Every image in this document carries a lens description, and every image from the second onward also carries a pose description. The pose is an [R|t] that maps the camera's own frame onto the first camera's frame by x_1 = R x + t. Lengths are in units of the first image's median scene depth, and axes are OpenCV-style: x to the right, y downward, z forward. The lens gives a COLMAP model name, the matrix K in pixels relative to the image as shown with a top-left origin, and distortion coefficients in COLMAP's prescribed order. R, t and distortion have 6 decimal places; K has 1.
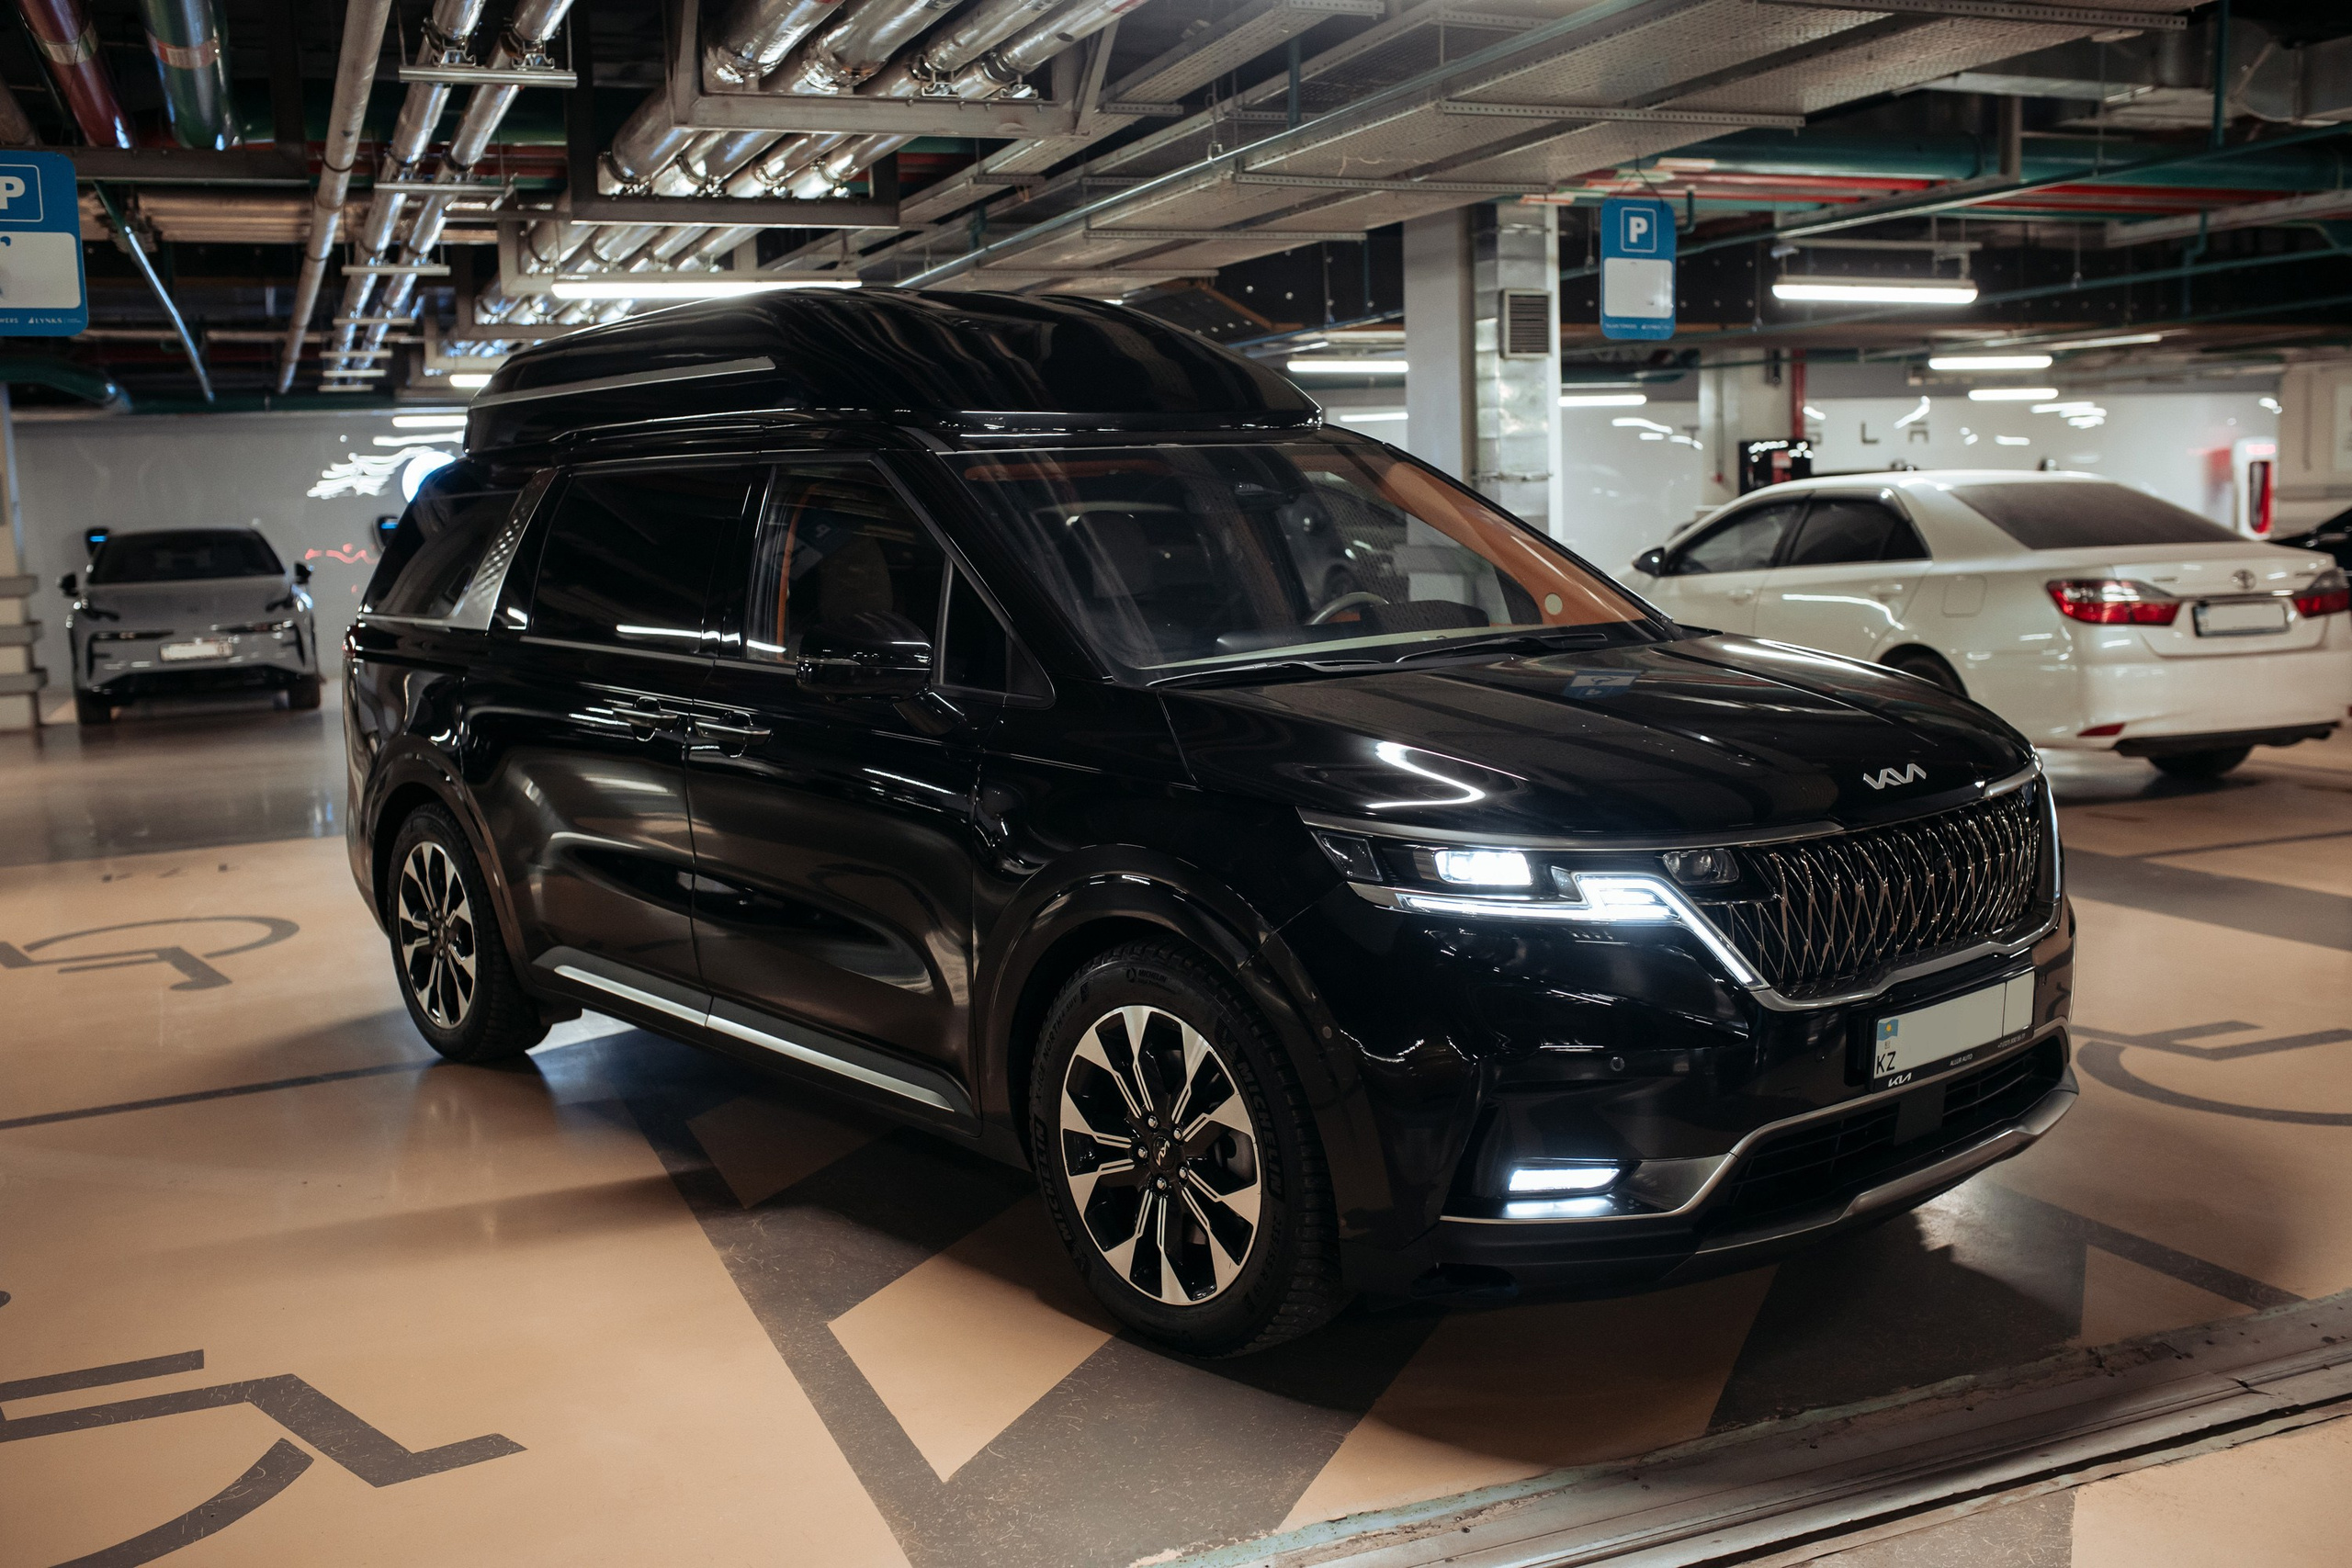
lens RADIAL K [[2223.8, 0, 1176.0], [0, 2223.8, 784.0], [0, 0, 1]] dist [-0.030853, 0.006974]
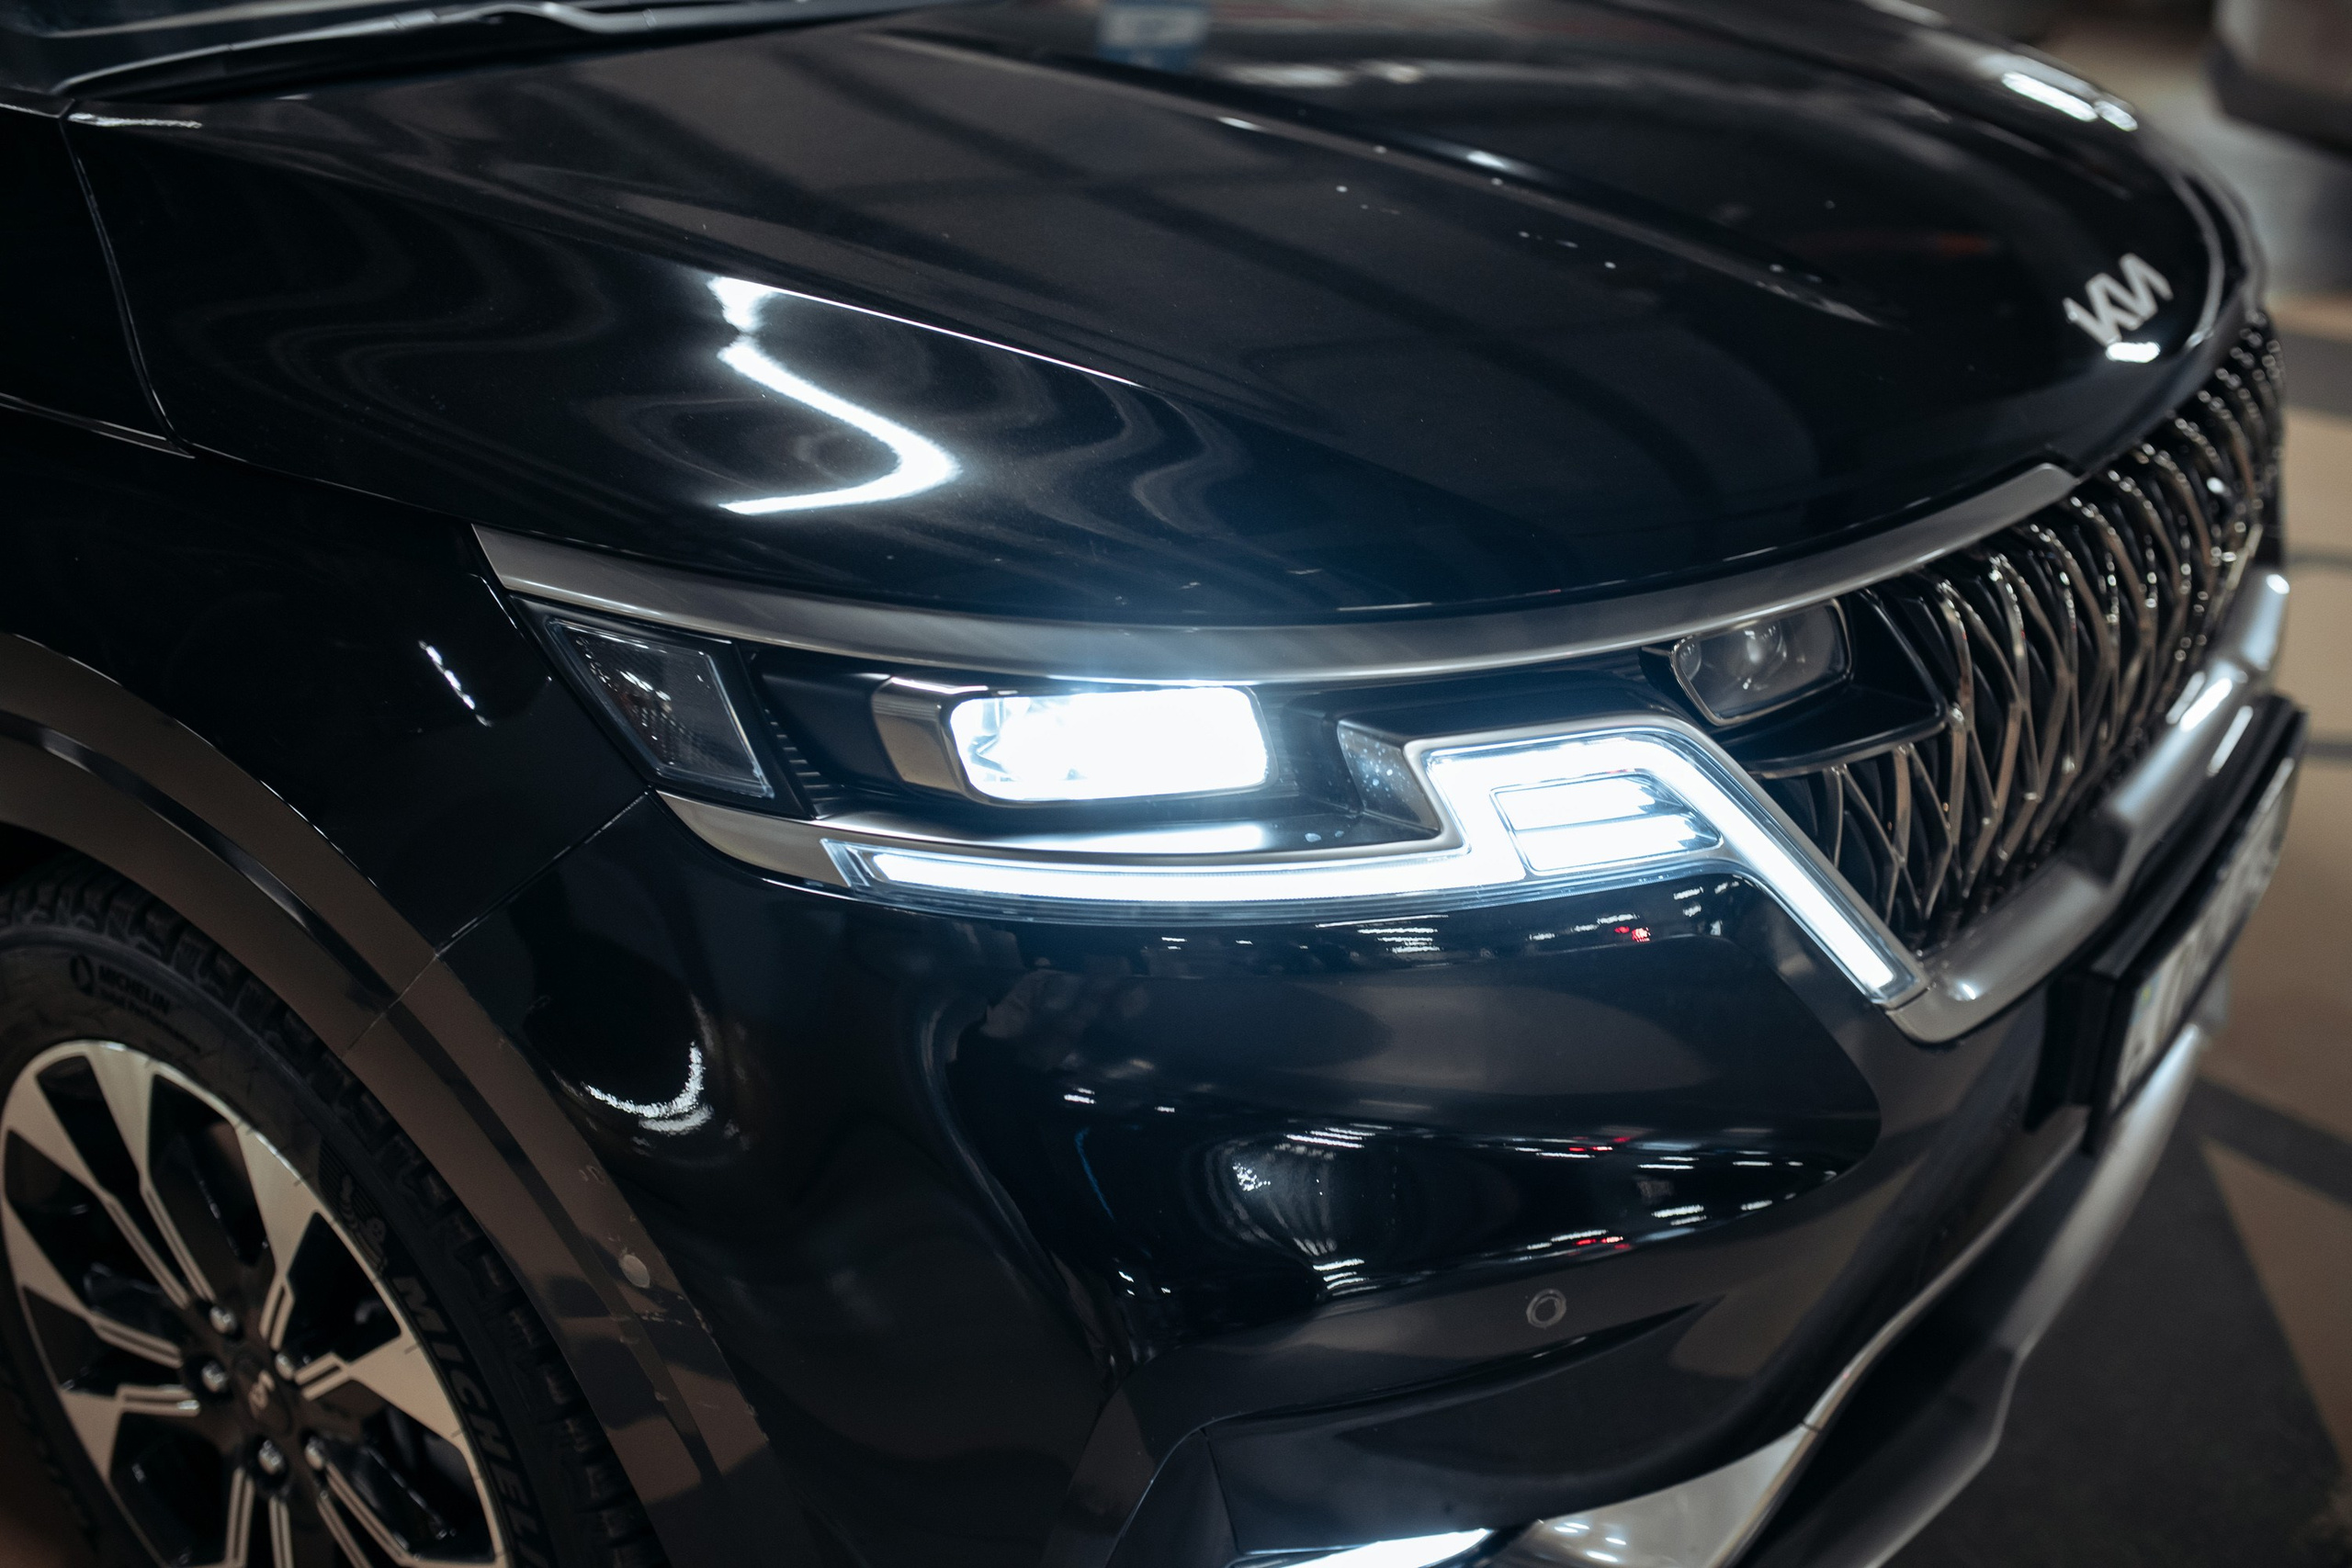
lens RADIAL K [[2223.8, 0, 1176.0], [0, 2223.8, 784.0], [0, 0, 1]] dist [-0.030853, 0.006974]
pose [[0.970191, -0.095303, 0.222816, 0.072696], [0.026665, 0.955826, 0.292720, -0.039303], [-0.240870, -0.278053, 0.929875, 0.656540]]
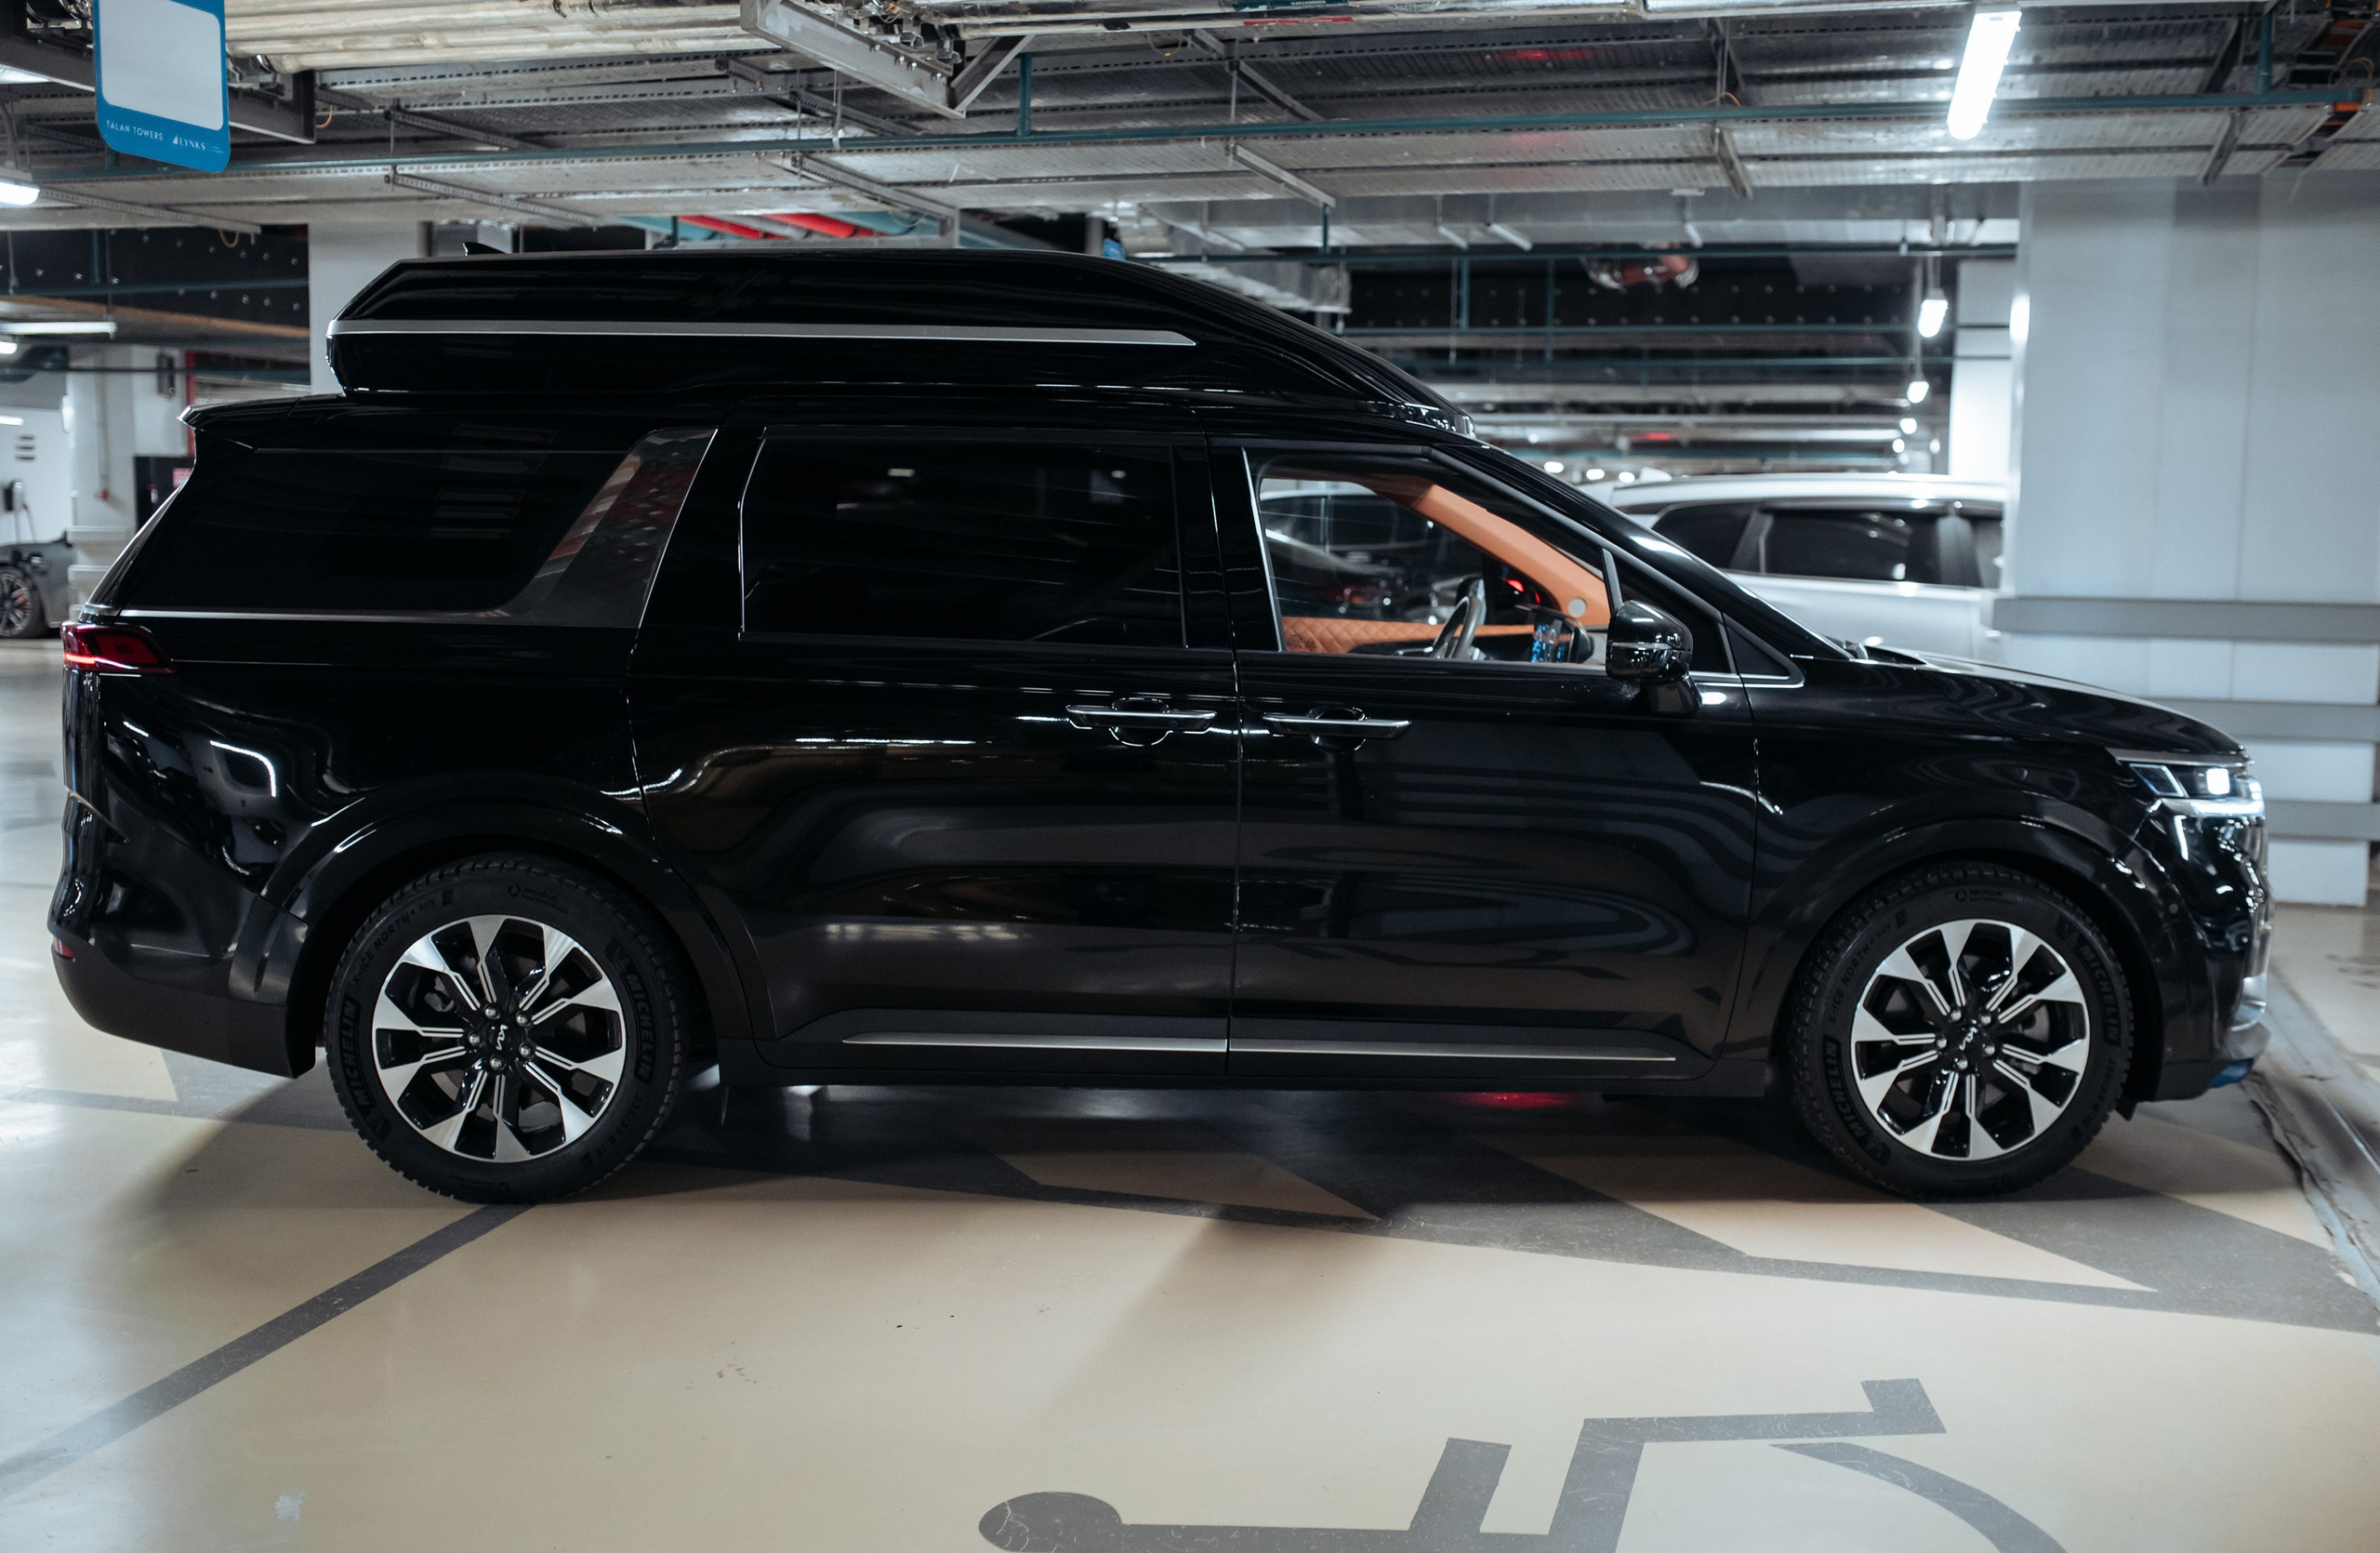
lens RADIAL K [[2306.3, 0, 1190.0], [0, 2306.3, 776.5], [0, 0, 1]] dist [-0.009673, -0.006075]
pose [[0.622906, -0.047537, 0.780851, -1.292614], [0.066927, 0.997731, 0.007350, -0.017502], [-0.779428, 0.047681, 0.624674, 0.542654]]
